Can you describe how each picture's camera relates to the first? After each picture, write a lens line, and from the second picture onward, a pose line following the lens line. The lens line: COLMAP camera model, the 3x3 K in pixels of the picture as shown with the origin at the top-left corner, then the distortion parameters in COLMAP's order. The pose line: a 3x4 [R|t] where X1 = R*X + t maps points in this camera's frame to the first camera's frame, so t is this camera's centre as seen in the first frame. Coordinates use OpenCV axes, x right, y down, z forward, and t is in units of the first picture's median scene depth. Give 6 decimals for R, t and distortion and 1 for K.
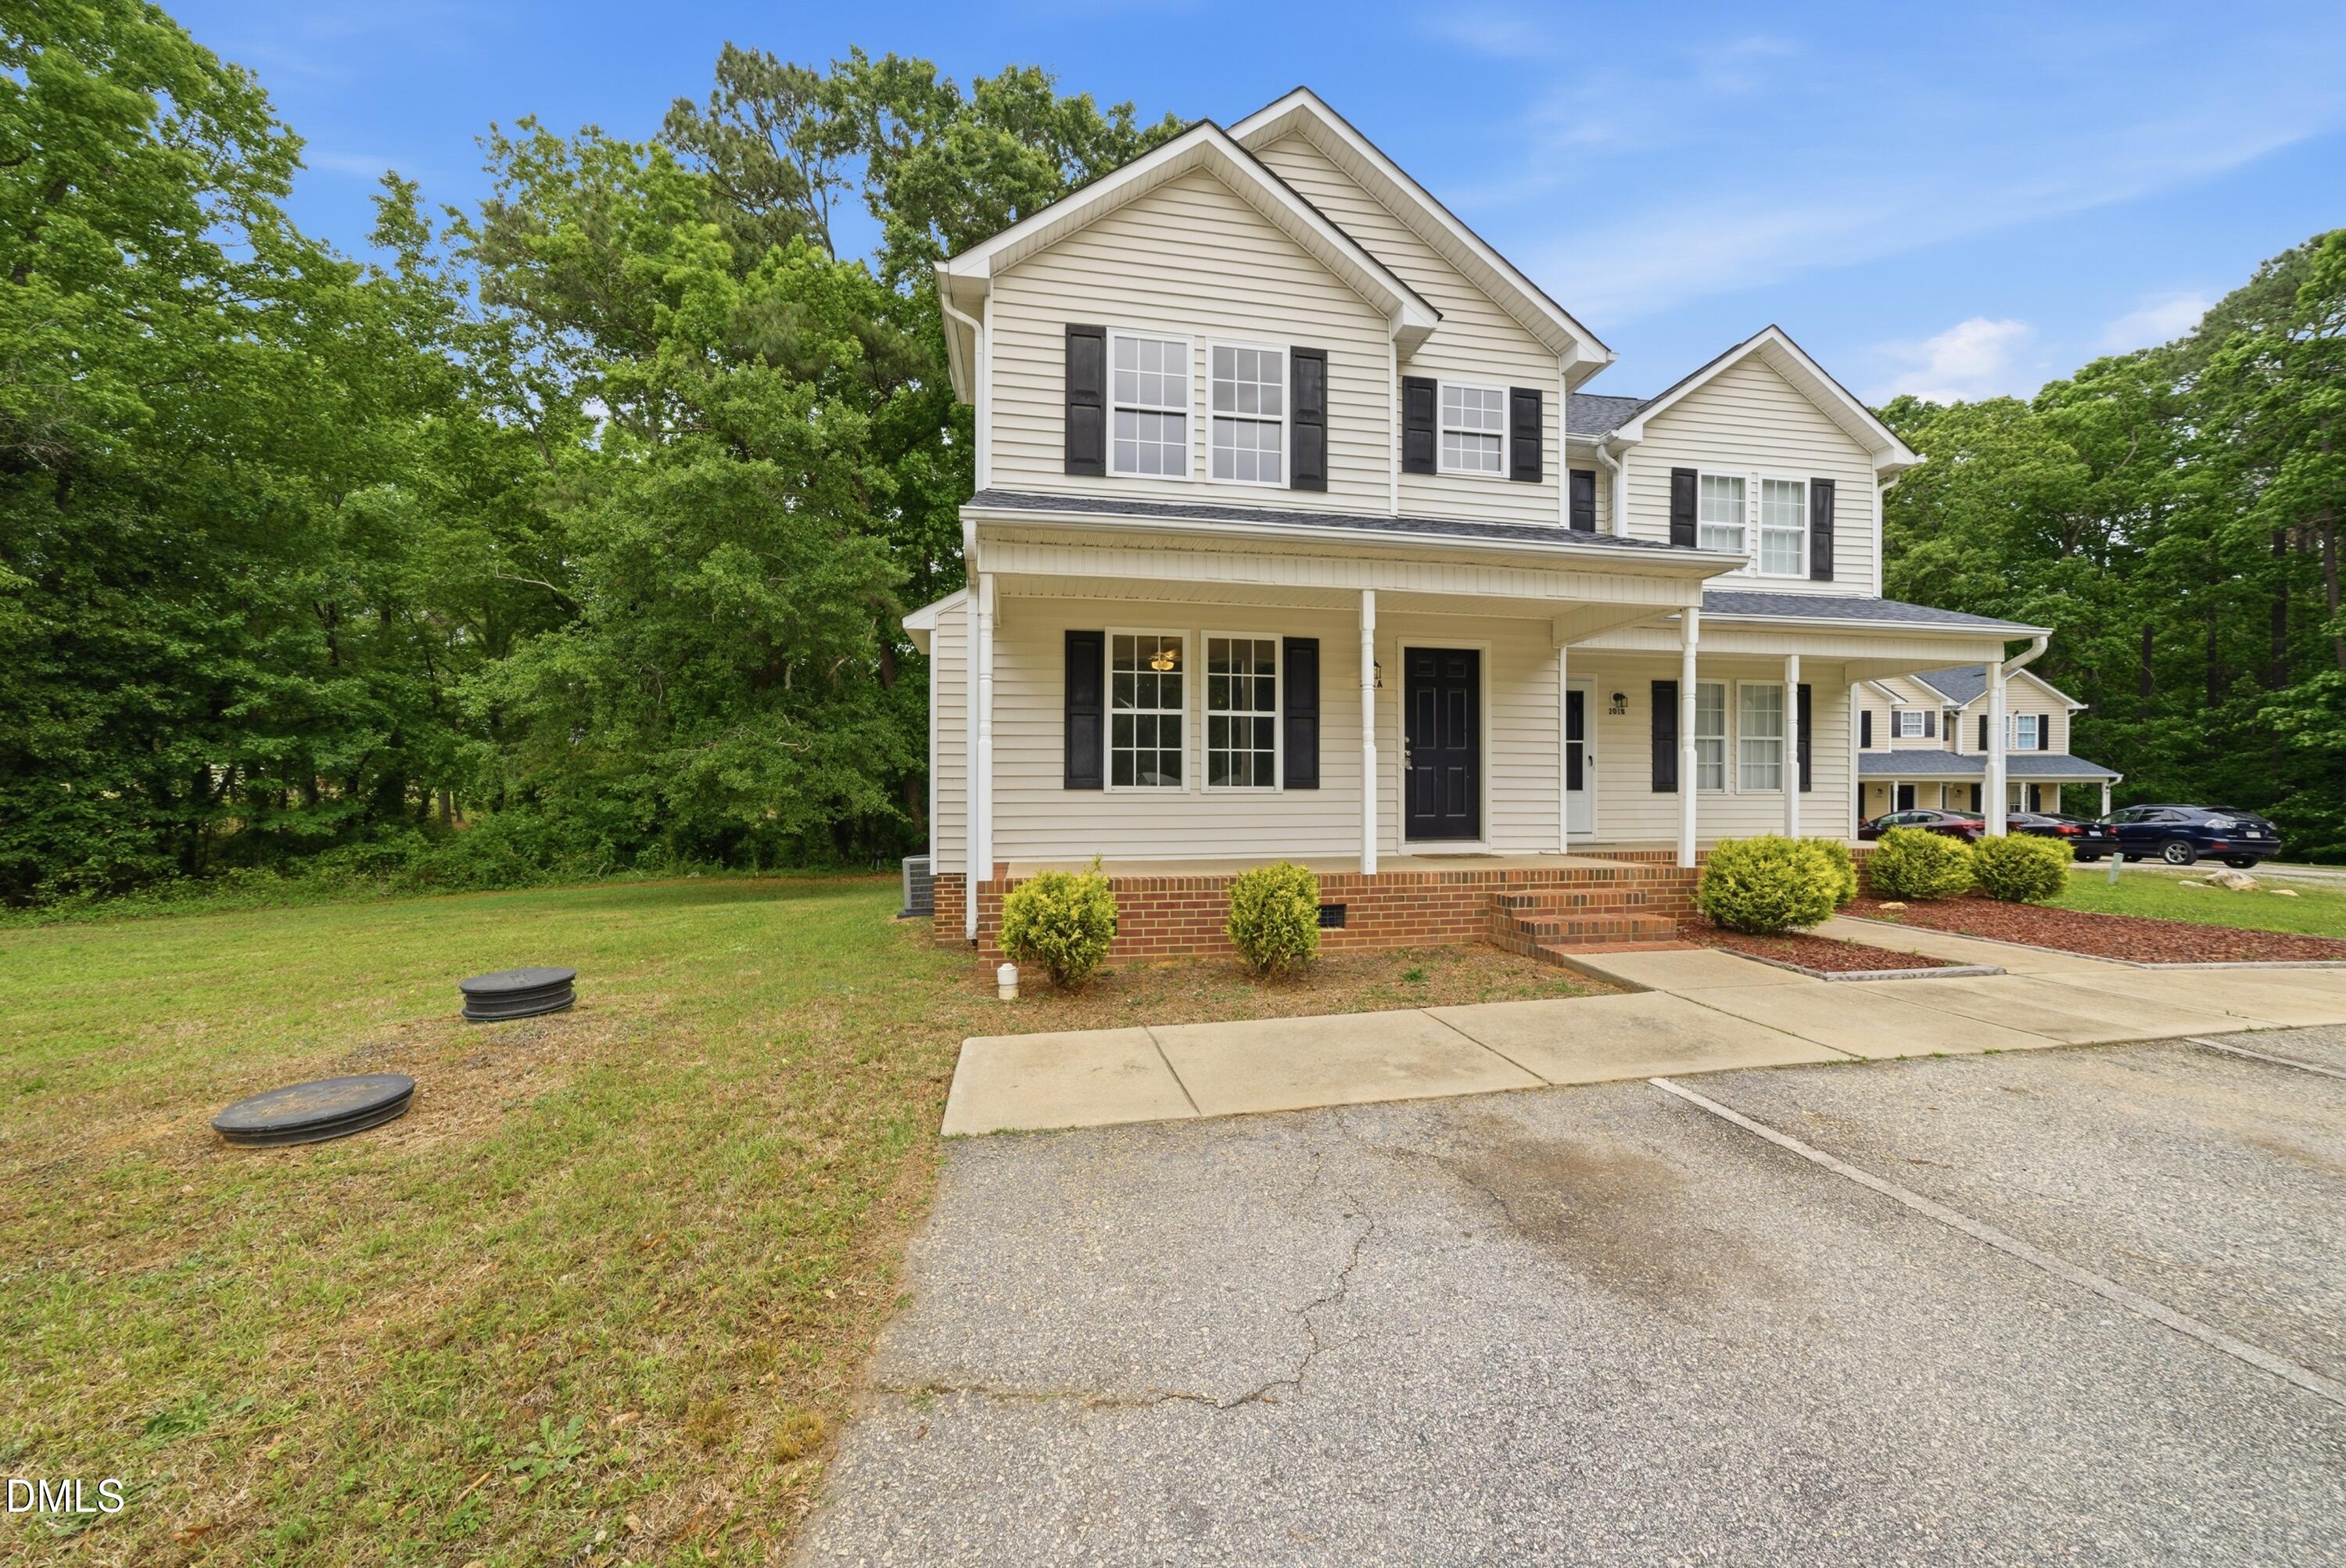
lens RADIAL K [[811.6, 0, 1180.7], [0, 811.6, 794.2], [0, 0, 1]] dist [-0.006951, 0.001339]
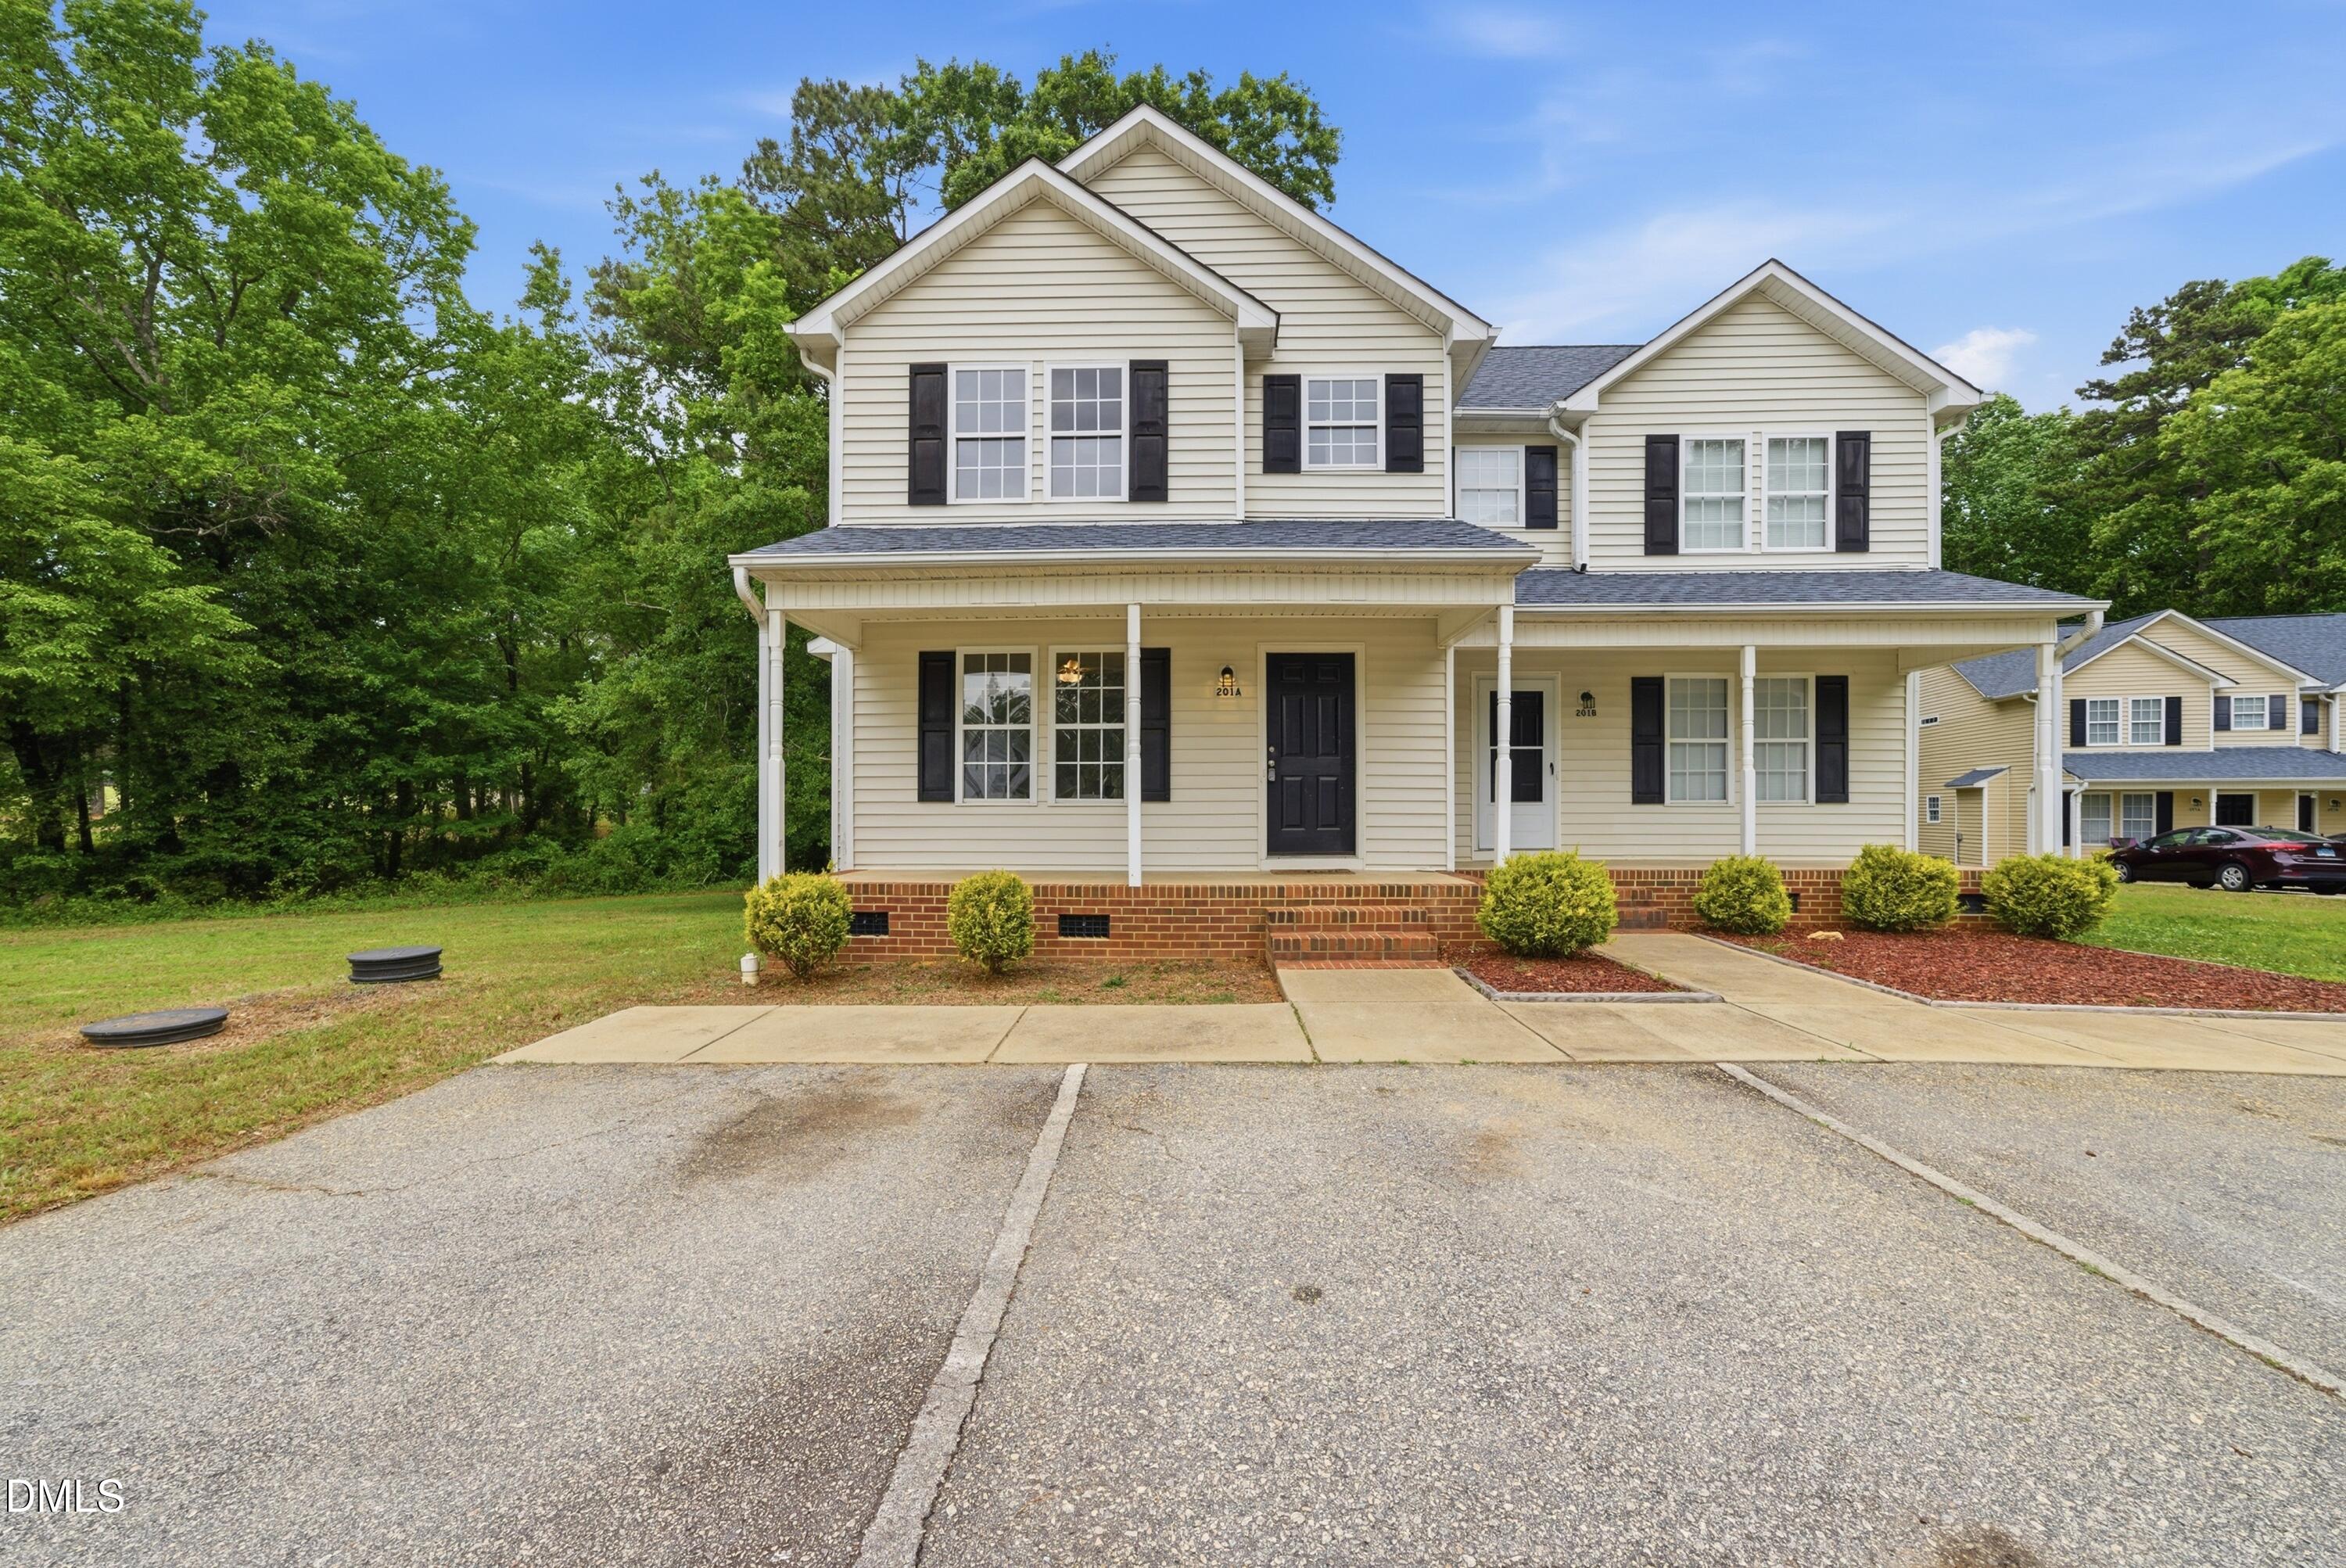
lens RADIAL K [[925.7, 0, 1238.5], [0, 925.7, 802.6], [0, 0, 1]] dist [-0.013200, 0.004843]
pose [[0.979914, -0.001294, -0.199418, 0.384184], [0.000620, 0.999994, -0.003443, -0.000769], [0.199421, 0.003250, 0.979908, -0.071469]]
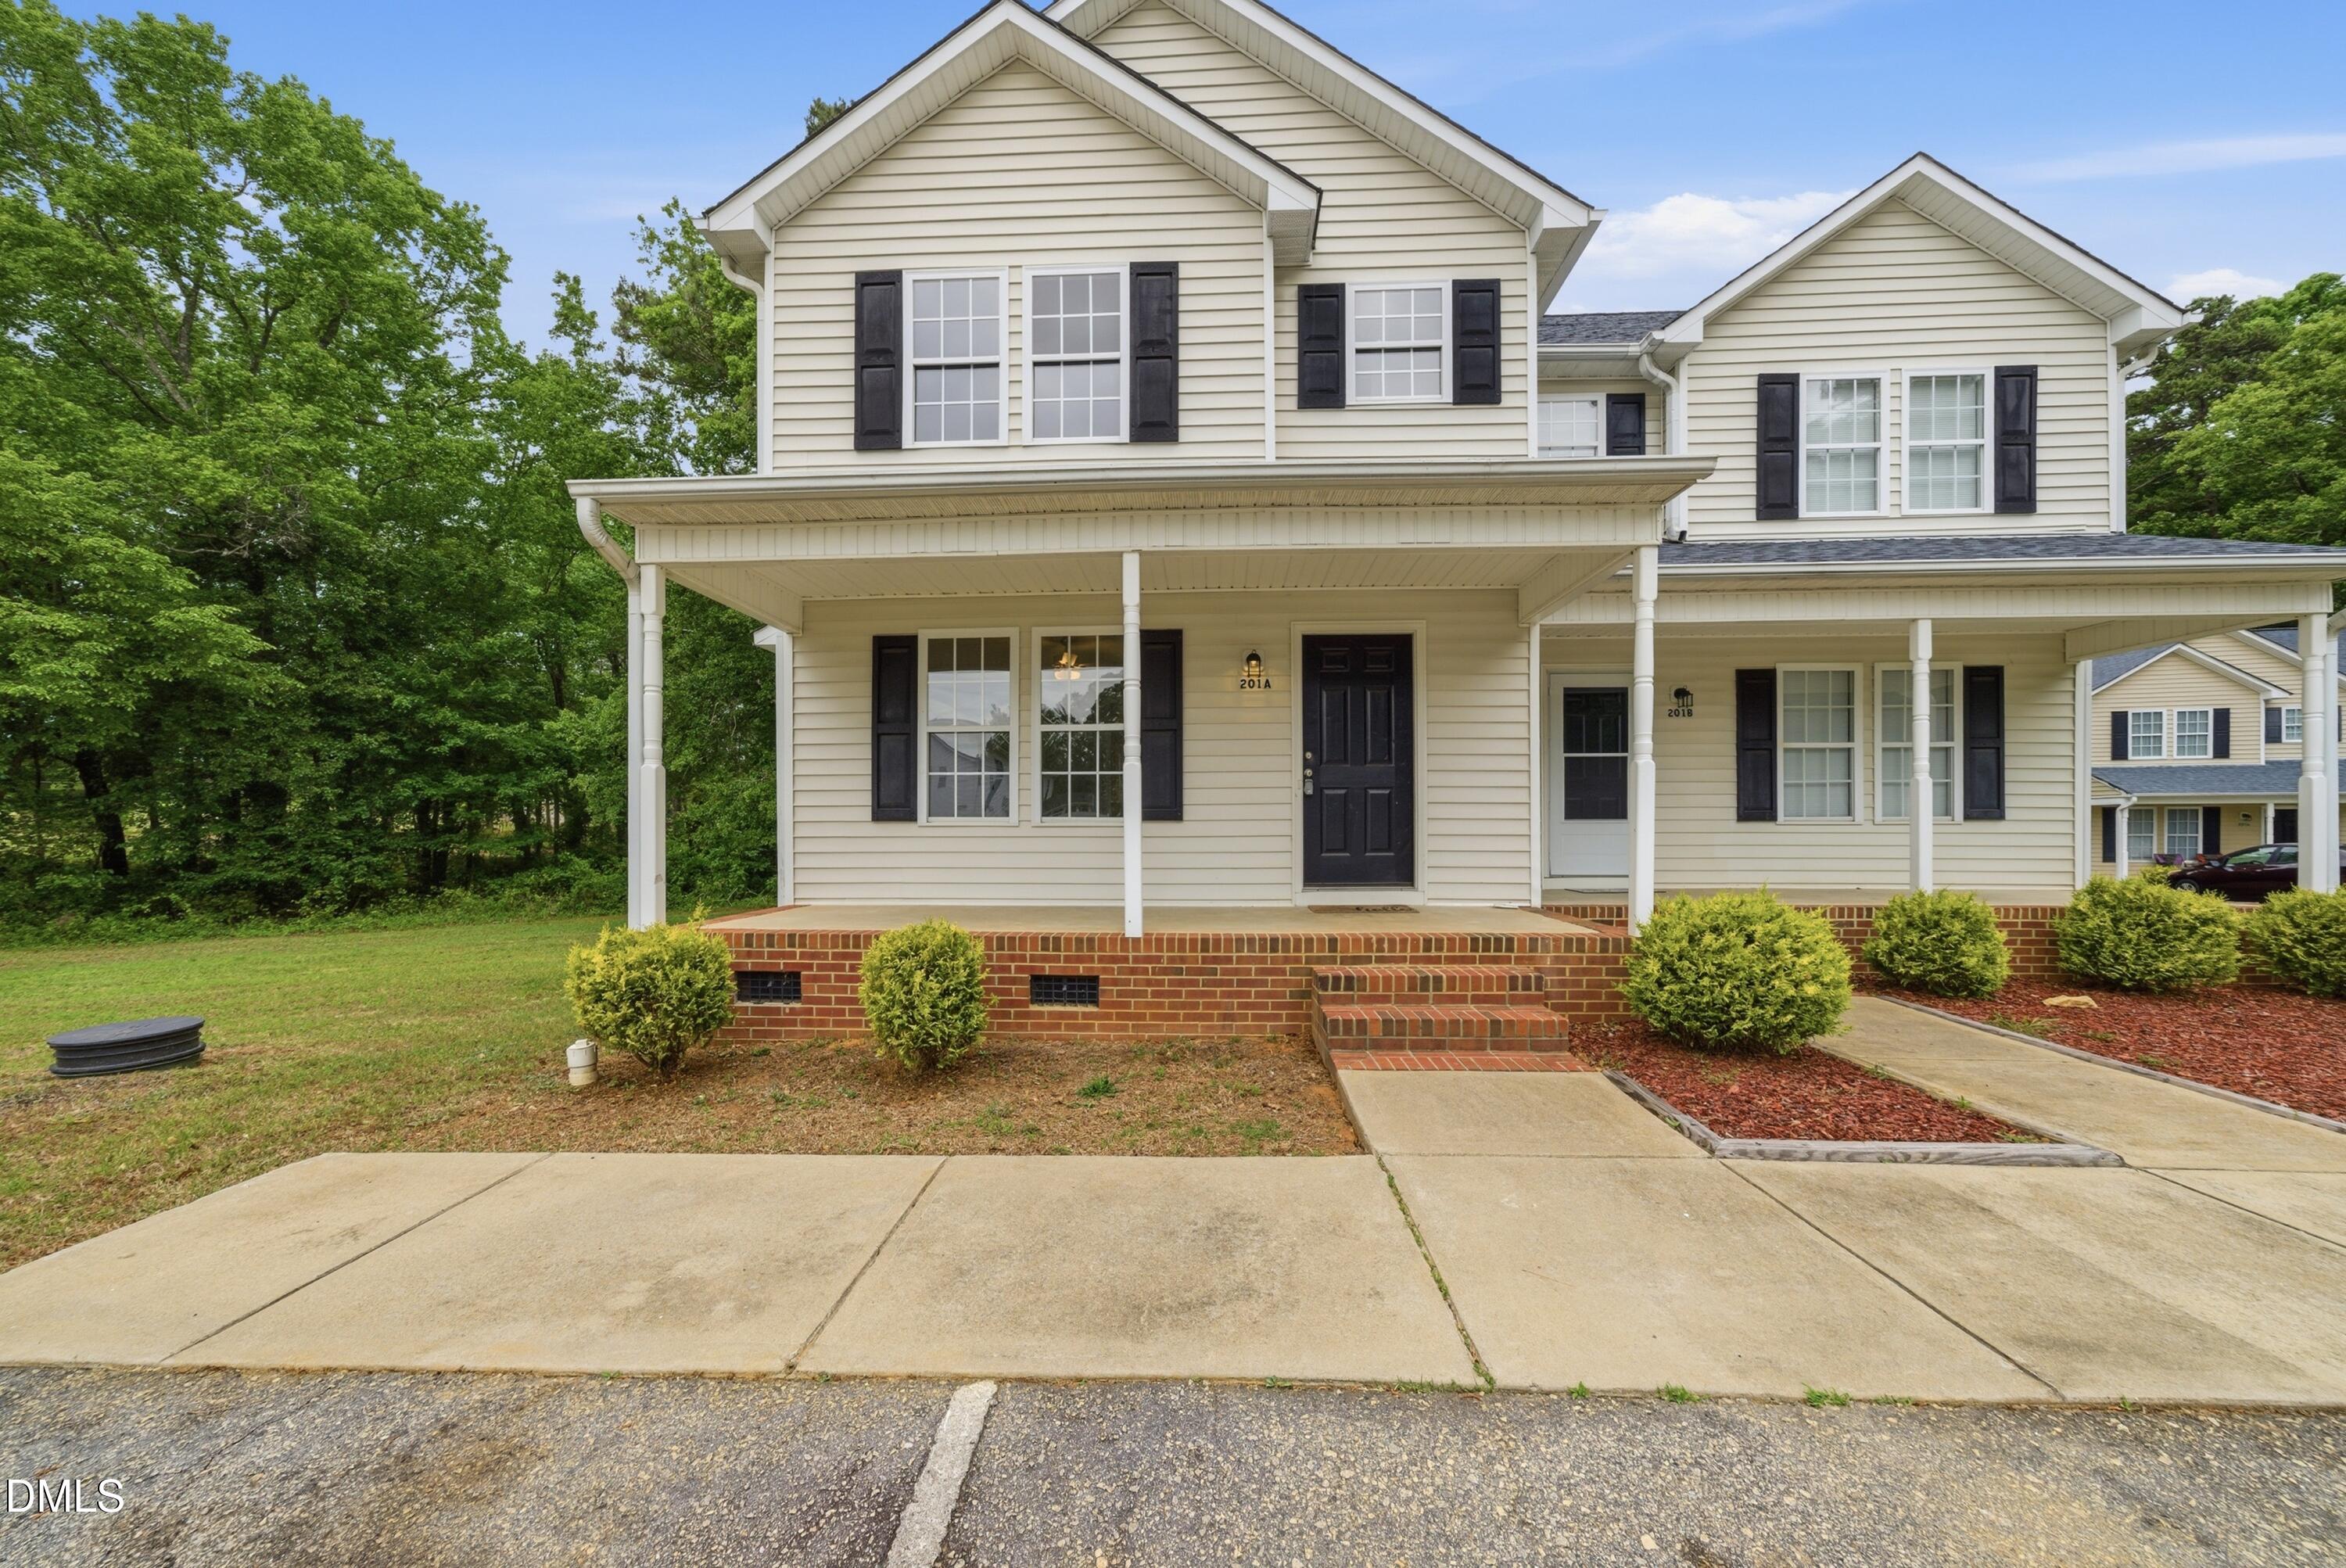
lens RADIAL K [[811.6, 0, 1227.9], [0, 811.6, 820.4], [0, 0, 1]] dist [-0.006951, 0.001339]
pose [[0.974702, -0.002719, -0.223491, 0.314117], [0.002557, 0.999996, -0.001013, -0.004129], [0.223493, 0.000416, 0.974706, 0.192827]]
